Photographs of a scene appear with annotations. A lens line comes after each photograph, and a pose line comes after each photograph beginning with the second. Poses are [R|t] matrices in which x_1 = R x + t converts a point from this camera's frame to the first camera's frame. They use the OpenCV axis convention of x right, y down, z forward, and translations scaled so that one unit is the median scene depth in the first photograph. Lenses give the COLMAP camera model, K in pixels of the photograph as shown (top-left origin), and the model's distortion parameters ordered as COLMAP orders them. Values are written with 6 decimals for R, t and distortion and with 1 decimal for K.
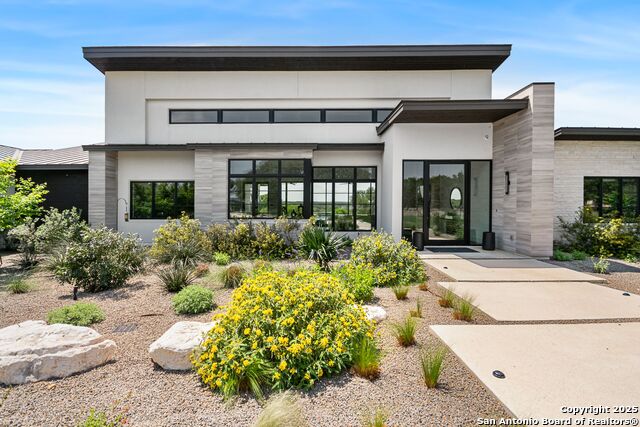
lens RADIAL K [[286.7, 0, 324.5], [0, 286.7, 201.5], [0, 0, 1]] dist [0.019982, 0.000289]
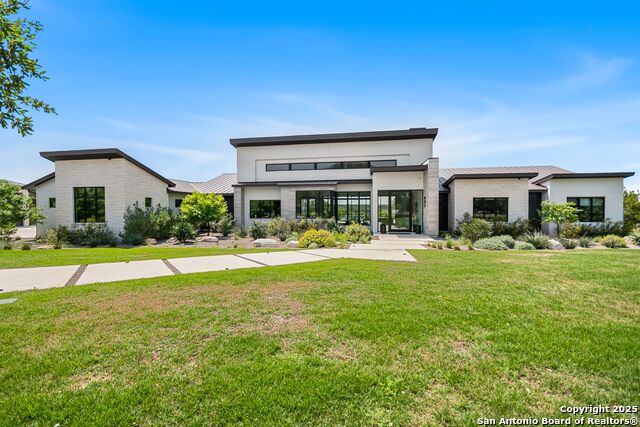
lens RADIAL K [[286.7, 0, 323.9], [0, 286.7, 211.1], [0, 0, 1]] dist [0.019982, 0.000289]
pose [[0.986522, 0.000884, -0.163625, 0.205215], [0.002777, 0.999751, 0.022144, -0.037273], [0.163604, -0.022300, 0.986274, -0.990335]]
